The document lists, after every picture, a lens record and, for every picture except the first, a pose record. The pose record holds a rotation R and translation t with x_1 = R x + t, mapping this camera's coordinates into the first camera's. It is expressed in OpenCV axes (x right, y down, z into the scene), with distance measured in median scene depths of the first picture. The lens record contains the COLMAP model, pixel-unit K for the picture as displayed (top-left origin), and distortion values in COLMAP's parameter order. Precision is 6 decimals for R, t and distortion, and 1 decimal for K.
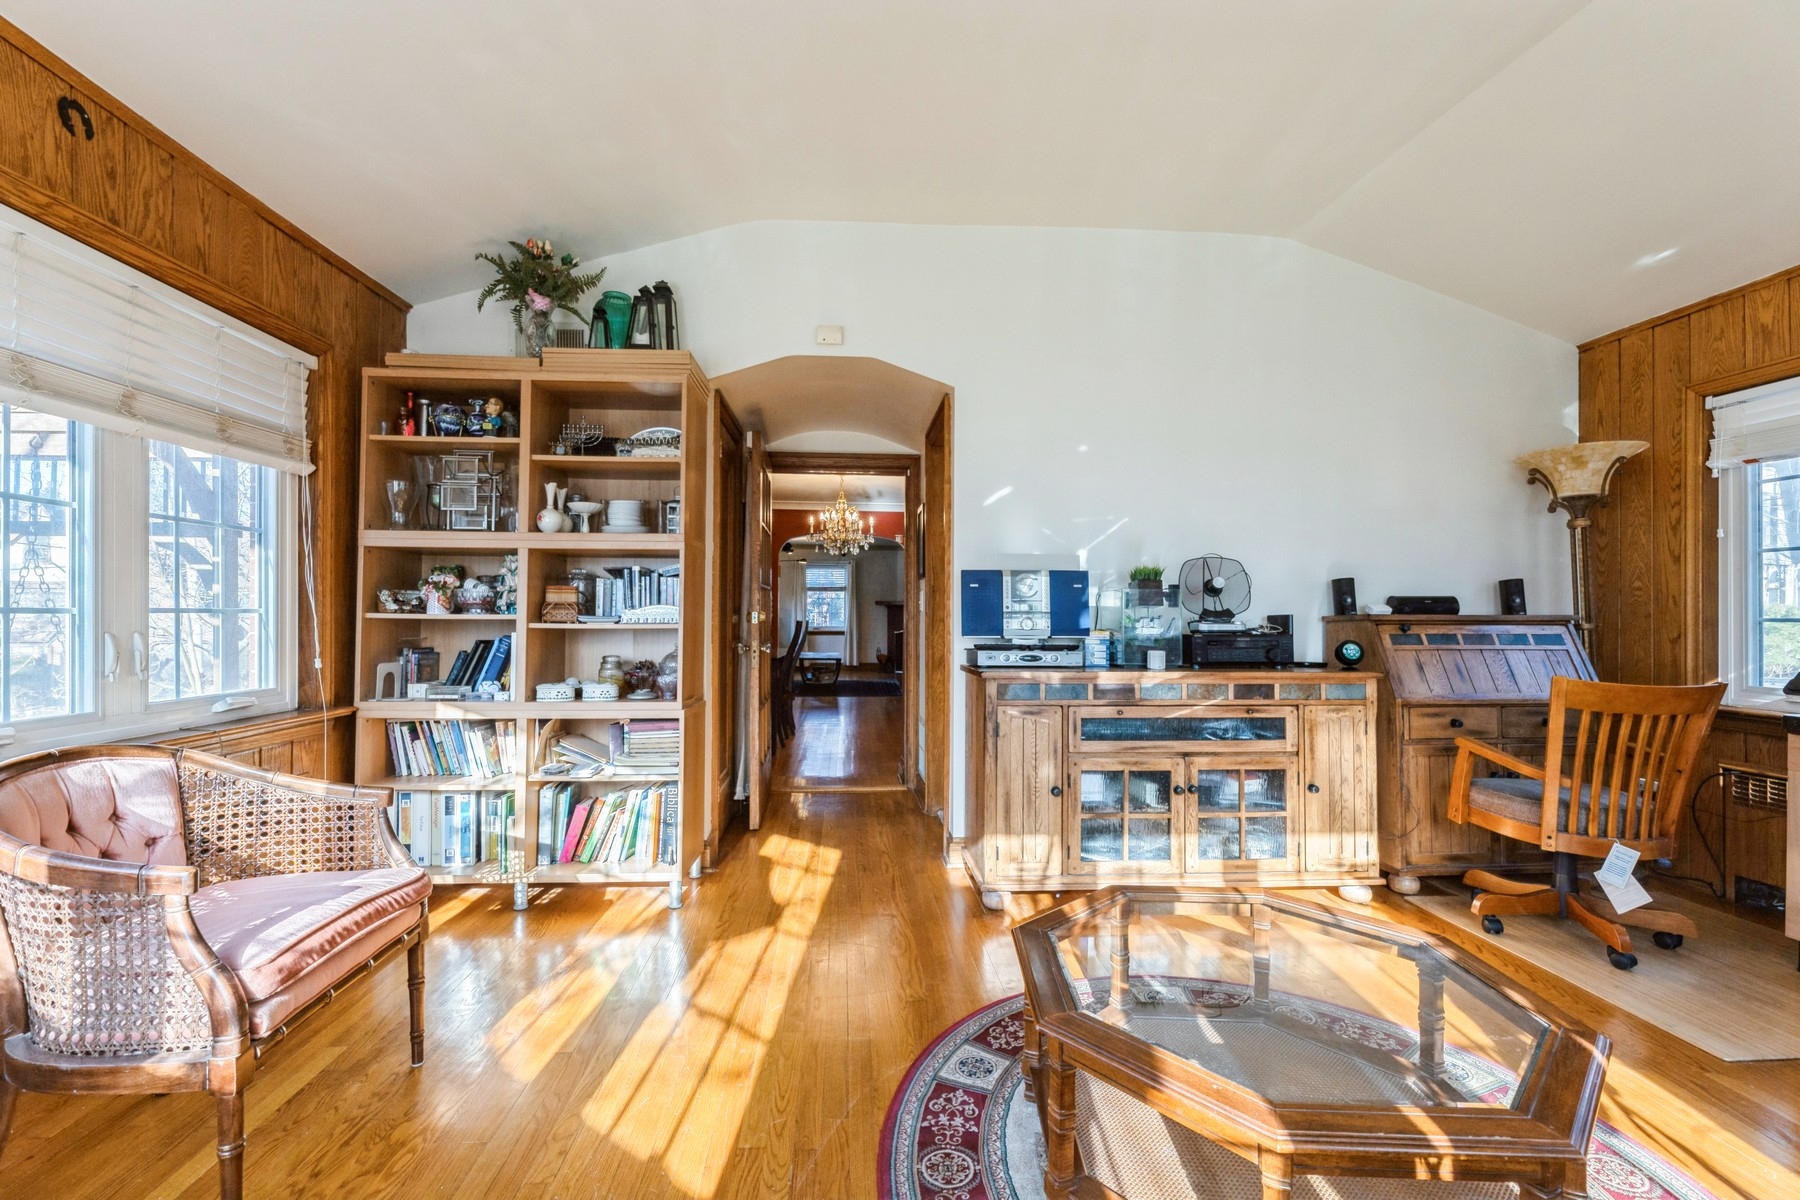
lens RADIAL K [[746.5, 0, 894.6], [0, 746.5, 610.8], [0, 0, 1]] dist [0.000834, -0.000359]
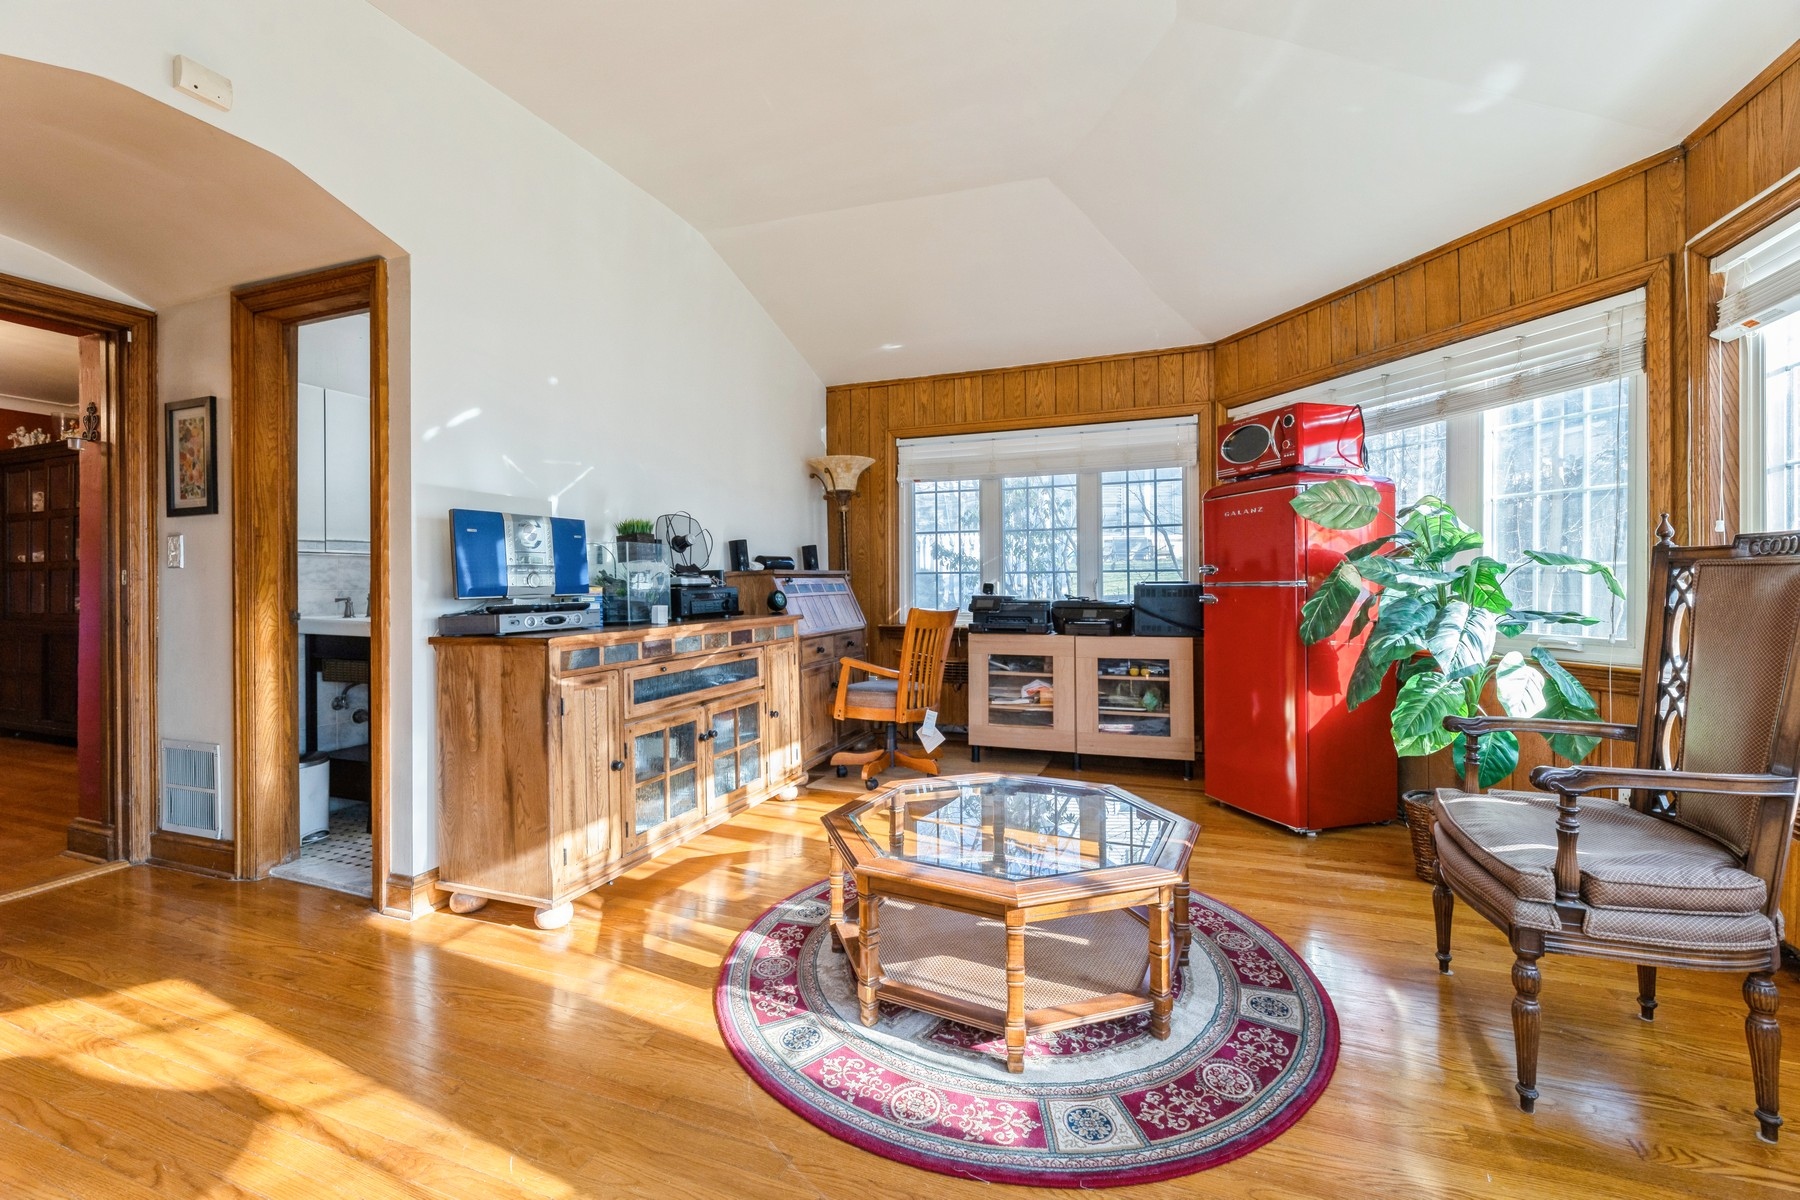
lens RADIAL K [[751.7, 0, 900.4], [0, 751.7, 579.0], [0, 0, 1]] dist [0.000329, -0.000246]
pose [[0.423753, -0.008743, 0.905735, -0.424422], [0.005149, 0.999961, 0.007244, 0.012872], [-0.905763, 0.001594, 0.423782, 0.291614]]
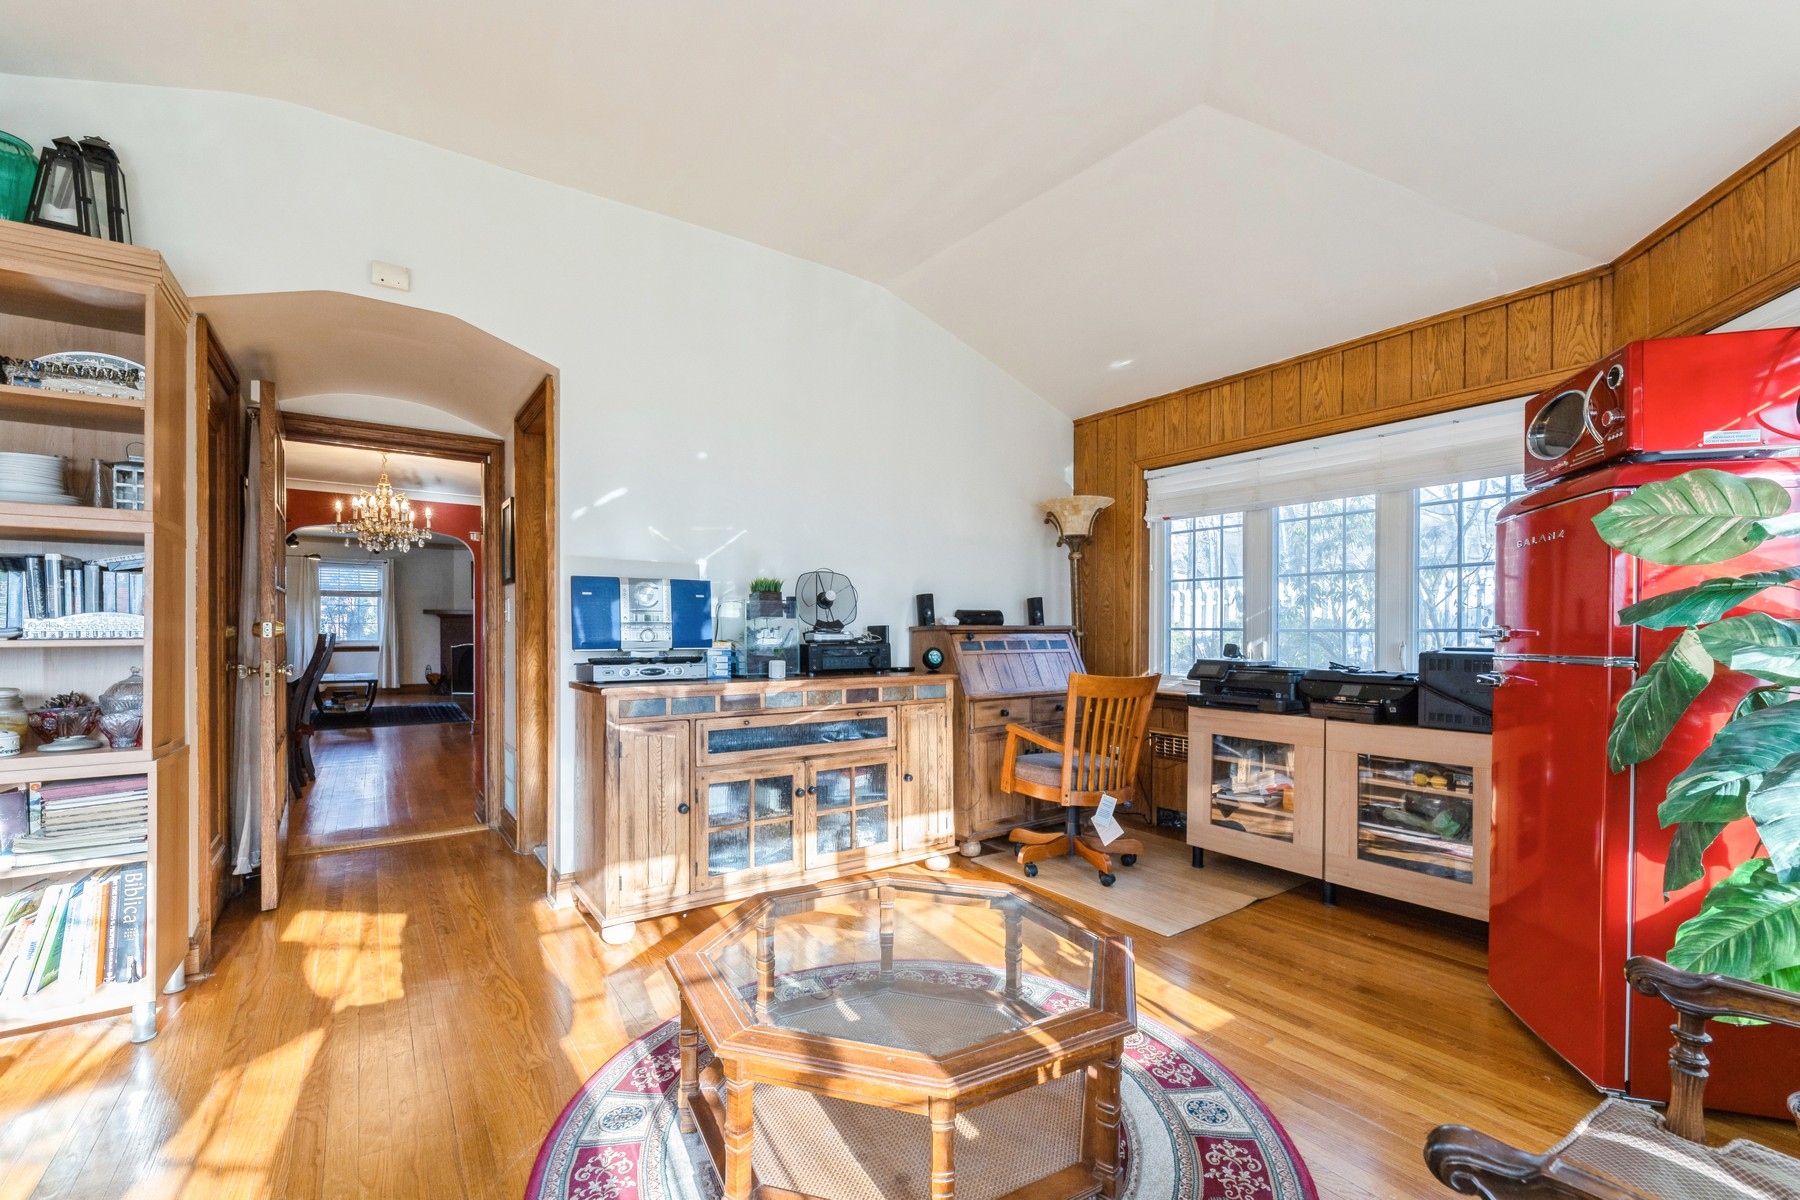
lens RADIAL K [[755.1, 0, 896.9], [0, 755.1, 634.5], [0, 0, 1]] dist [0.001127, -0.000387]
pose [[0.855240, -0.006767, 0.518187, -0.048956], [-0.002040, 0.999863, 0.016425, -0.000032], [-0.518228, -0.015104, 0.855109, 0.023219]]
